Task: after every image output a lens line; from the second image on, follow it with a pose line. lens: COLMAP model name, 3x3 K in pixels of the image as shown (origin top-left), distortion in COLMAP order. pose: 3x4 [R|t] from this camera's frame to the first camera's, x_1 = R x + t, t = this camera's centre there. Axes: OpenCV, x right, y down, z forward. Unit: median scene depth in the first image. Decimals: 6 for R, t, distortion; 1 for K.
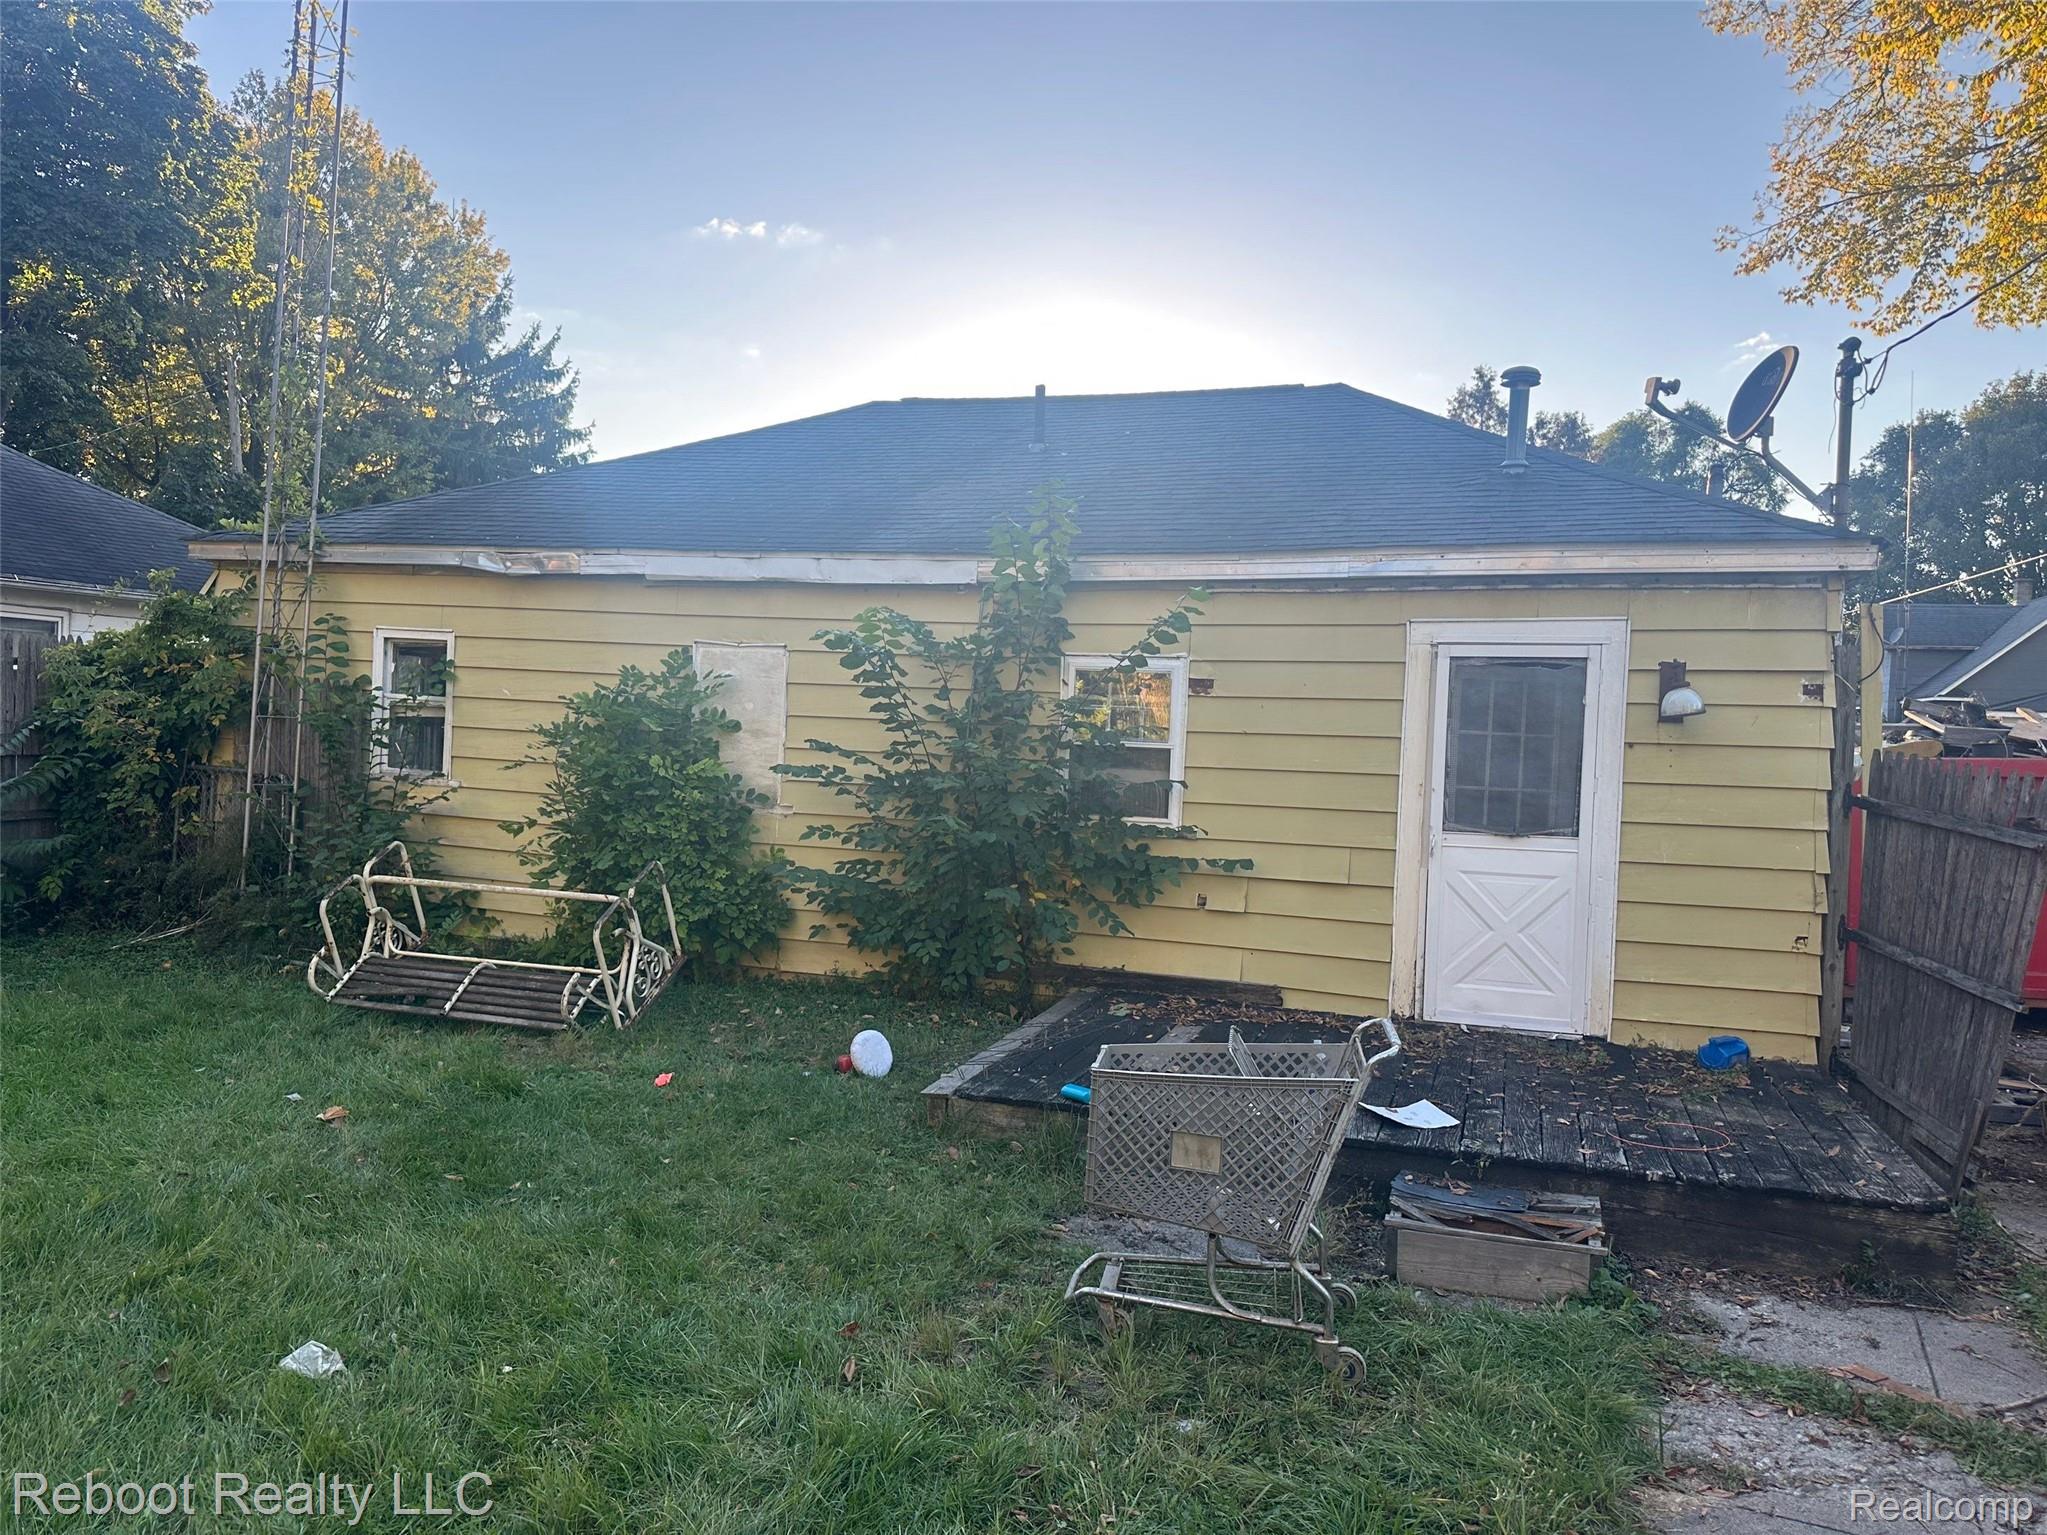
lens RADIAL K [[1532.9, 0, 1022.8], [0, 1532.9, 765.4], [0, 0, 1]] dist [0.016091, 0.001713]
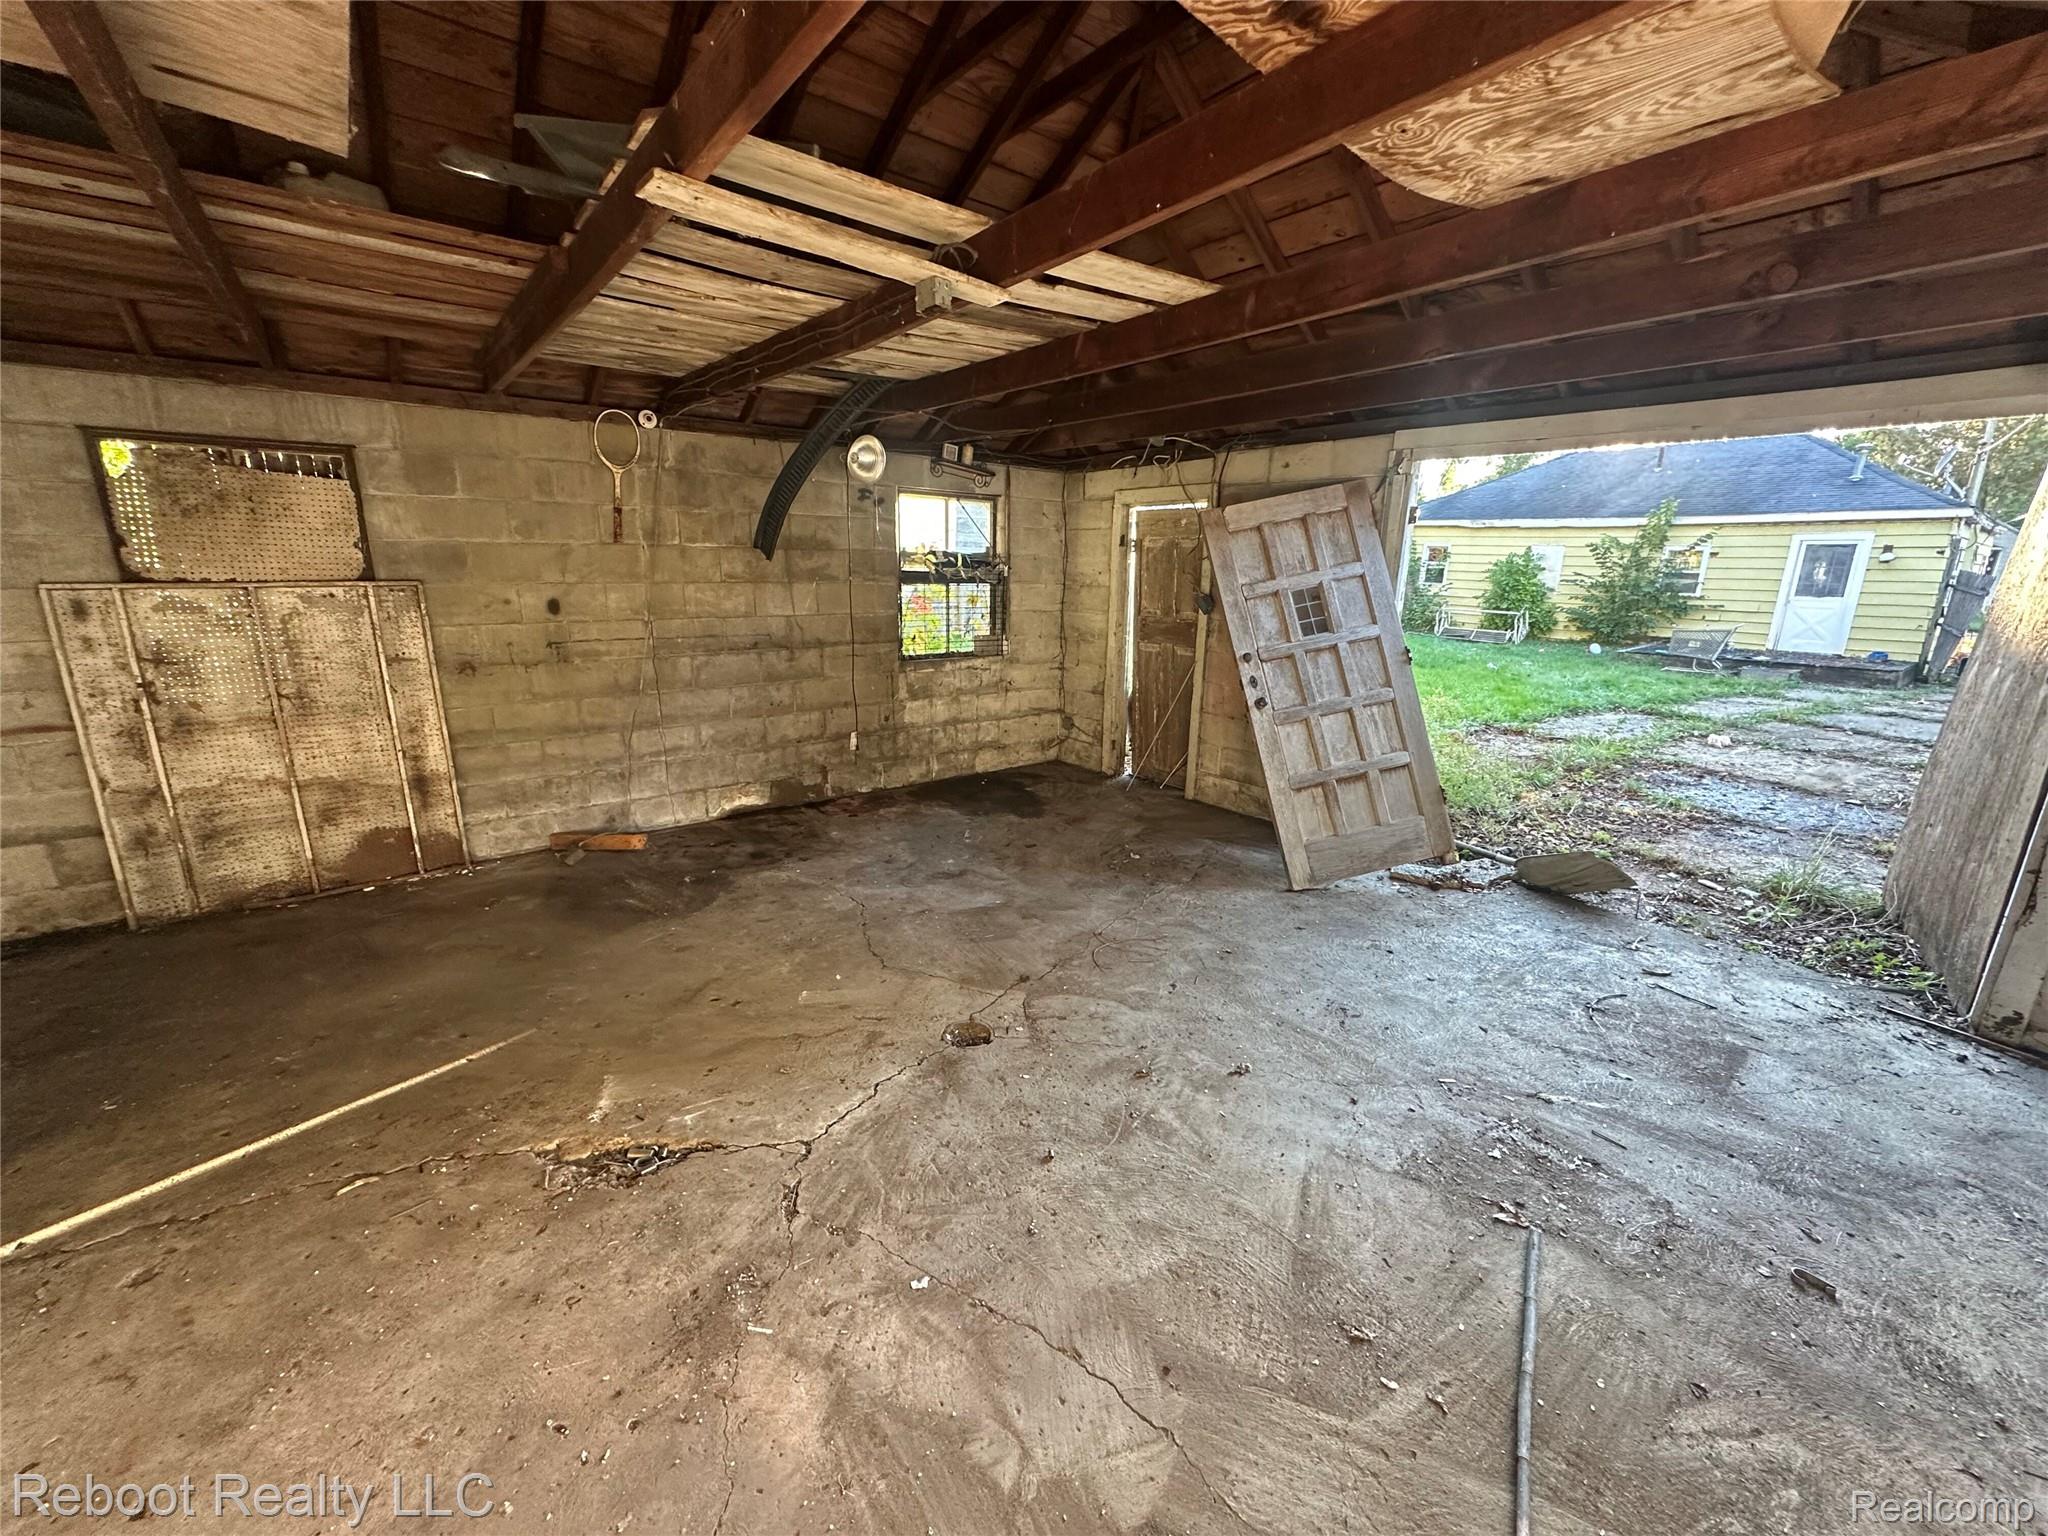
lens RADIAL K [[814.3, 0, 1017.7], [0, 814.3, 776.7], [0, 0, 1]] dist [-0.003801, 0.000051]
pose [[0.830139, 0.119012, -0.544706, -0.131541], [0.001392, 0.976508, 0.215478, 0.041532], [0.557555, -0.179635, 0.810472, -1.456366]]
